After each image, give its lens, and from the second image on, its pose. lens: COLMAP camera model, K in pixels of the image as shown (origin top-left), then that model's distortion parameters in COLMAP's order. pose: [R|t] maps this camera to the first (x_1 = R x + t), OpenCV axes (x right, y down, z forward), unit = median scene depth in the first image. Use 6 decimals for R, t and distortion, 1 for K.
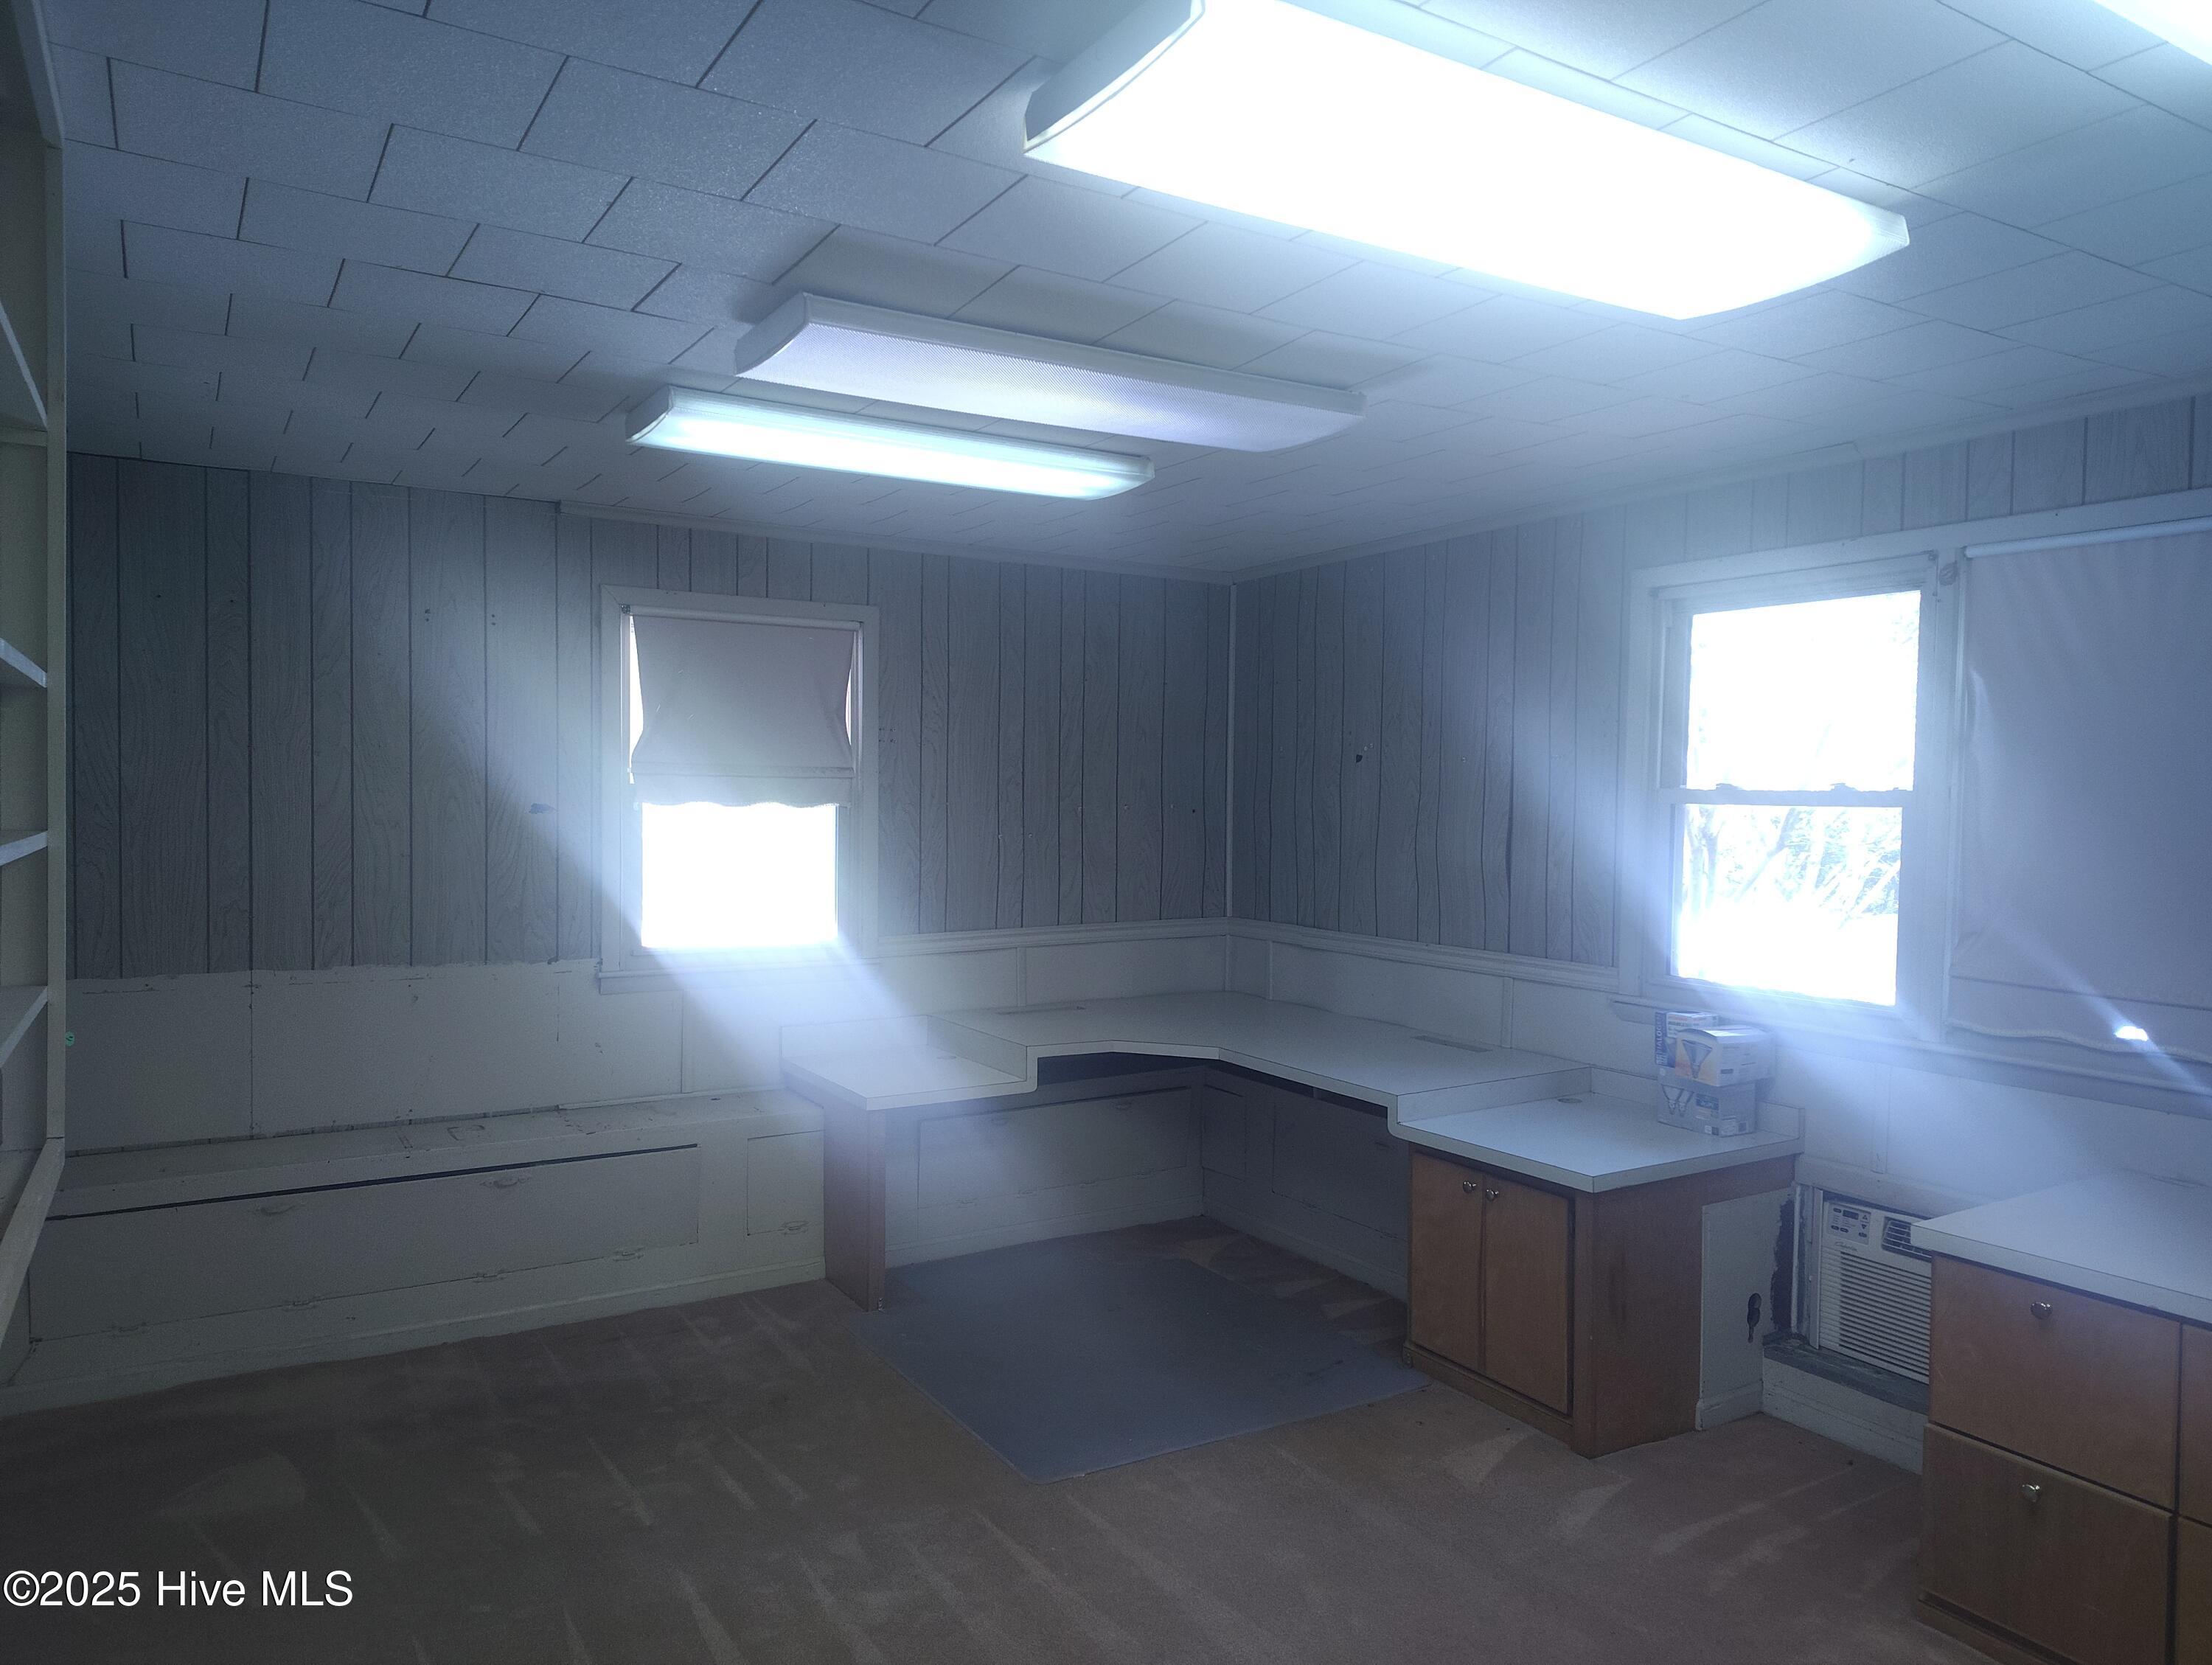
lens RADIAL K [[1523.3, 0, 1088.7], [0, 1523.3, 831.3], [0, 0, 1]] dist [0.021999, -0.002799]
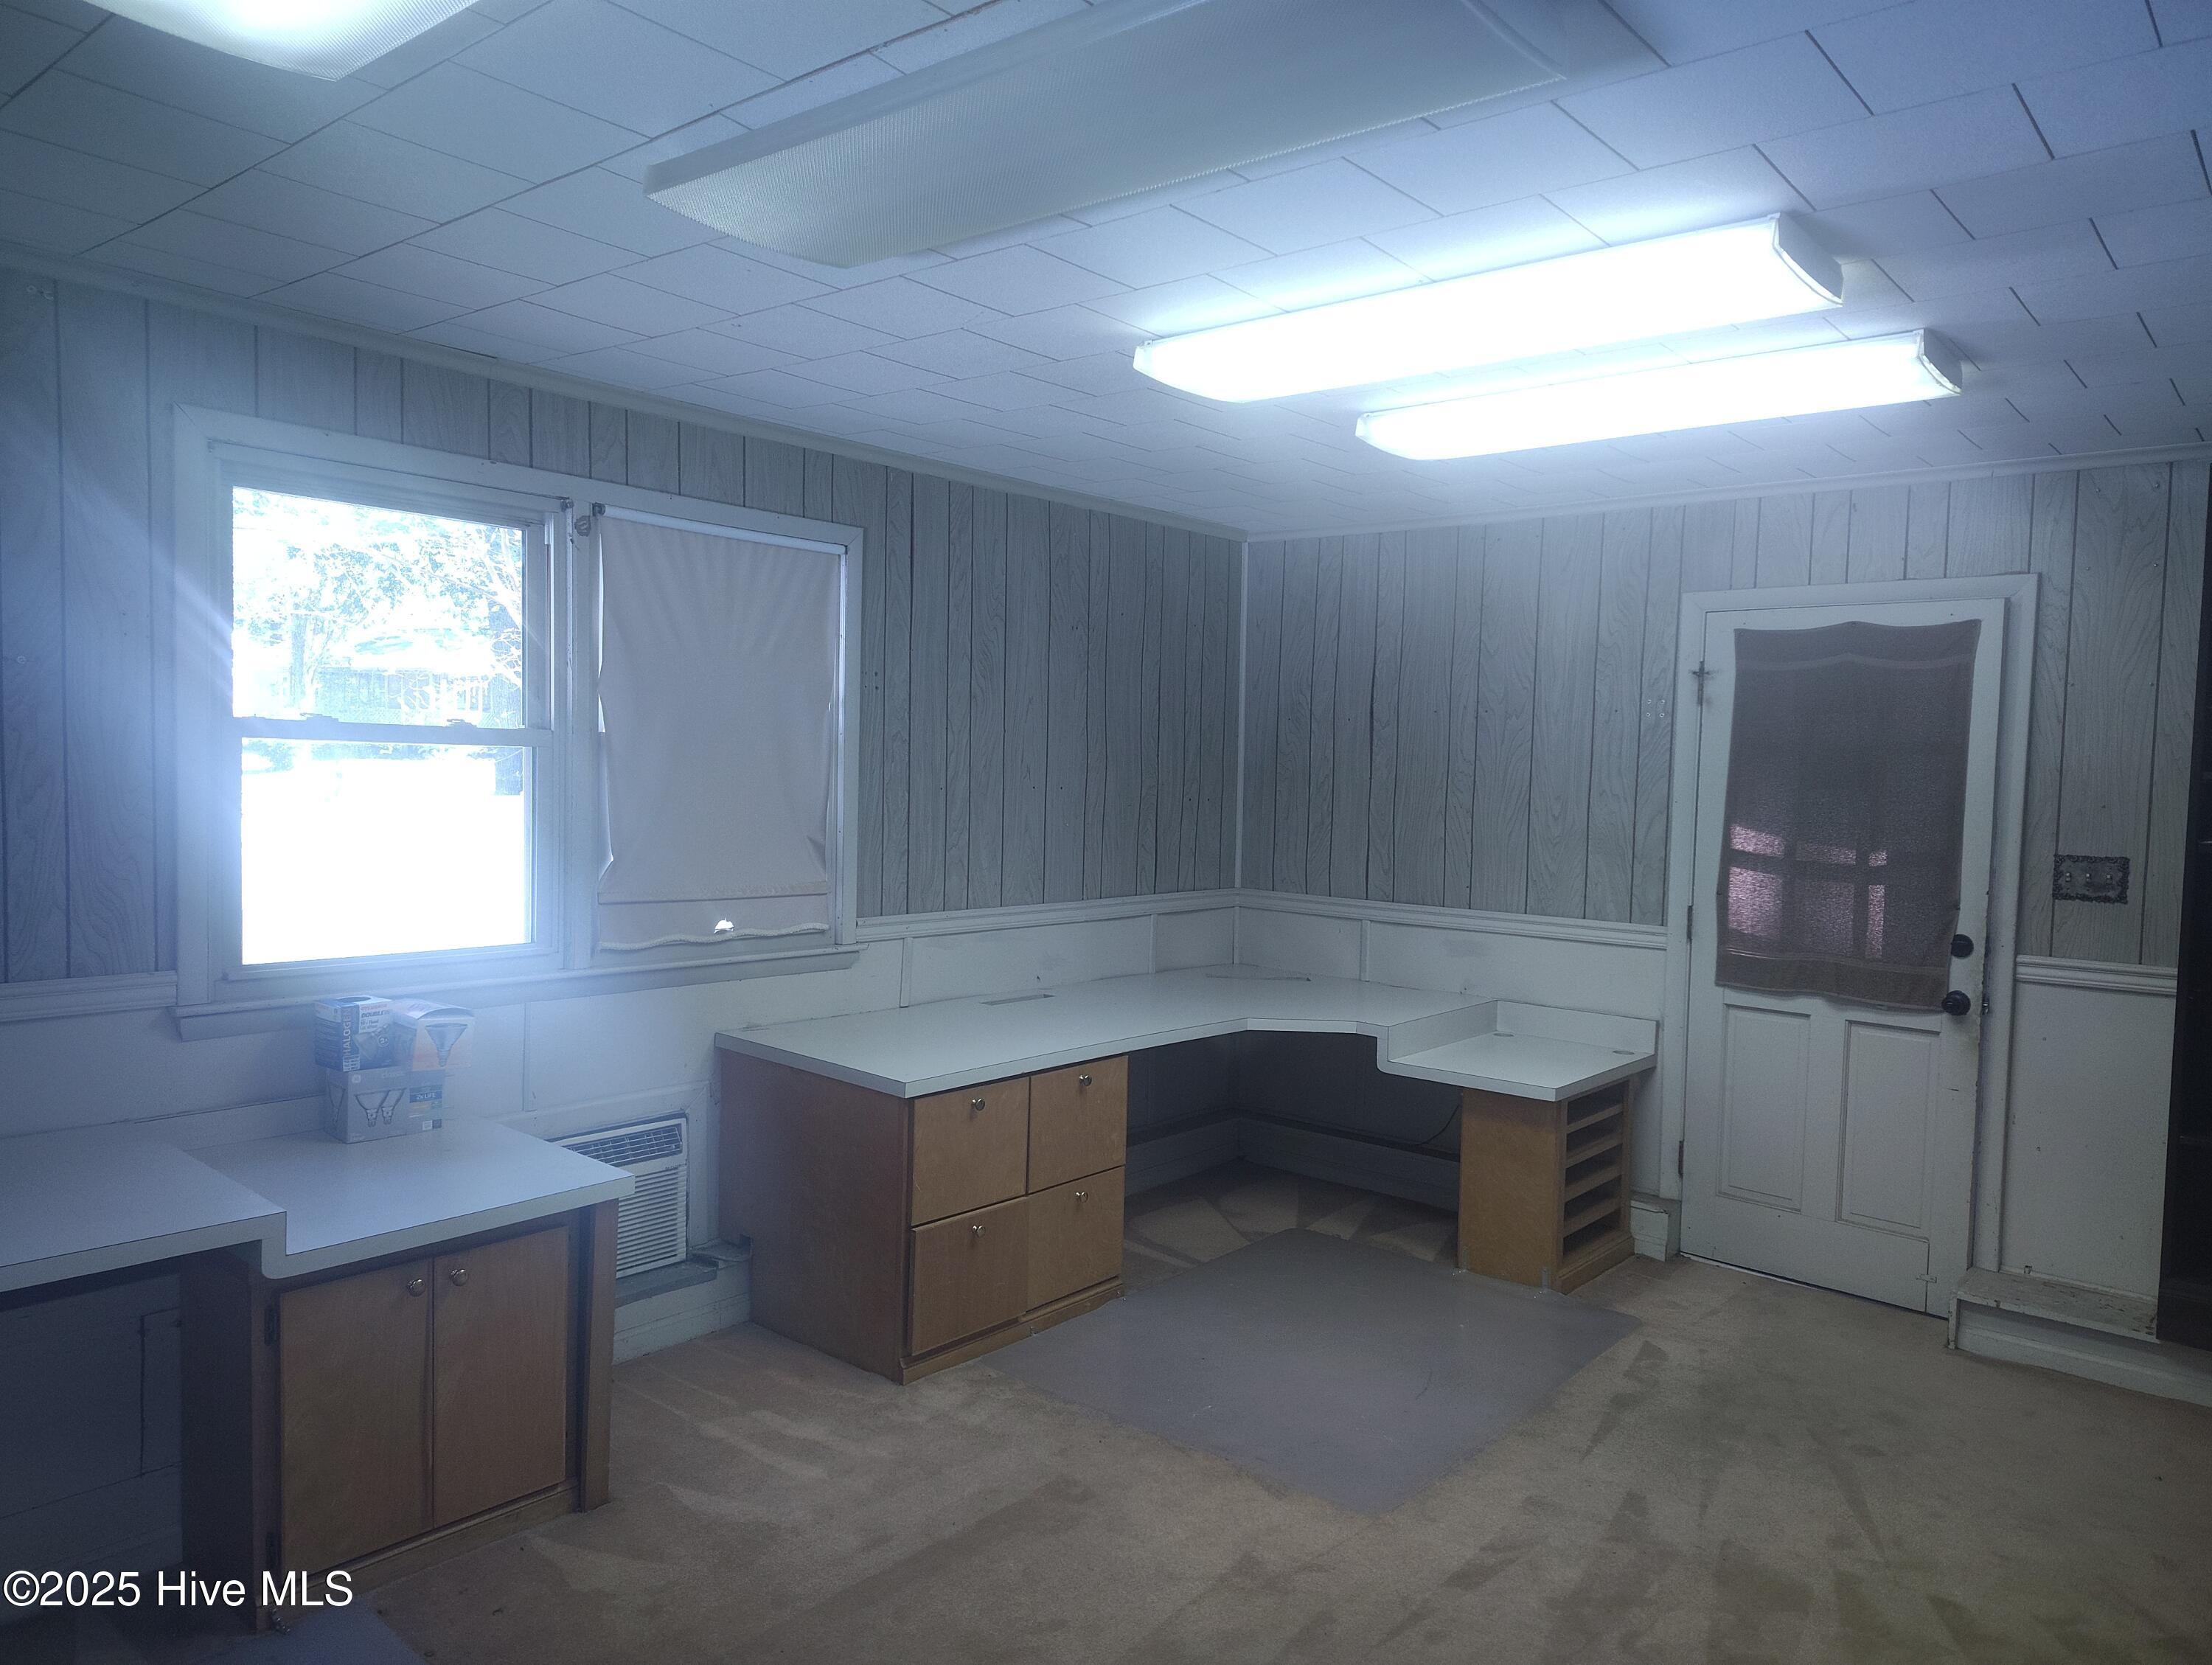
lens RADIAL K [[1523.3, 0, 1088.7], [0, 1523.3, 831.3], [0, 0, 1]] dist [0.021999, -0.002799]
pose [[-0.323954, -0.063865, 0.943915, -0.522498], [-0.006242, 0.997841, 0.065372, -0.026901], [-0.946052, 0.015286, -0.323653, 0.953450]]
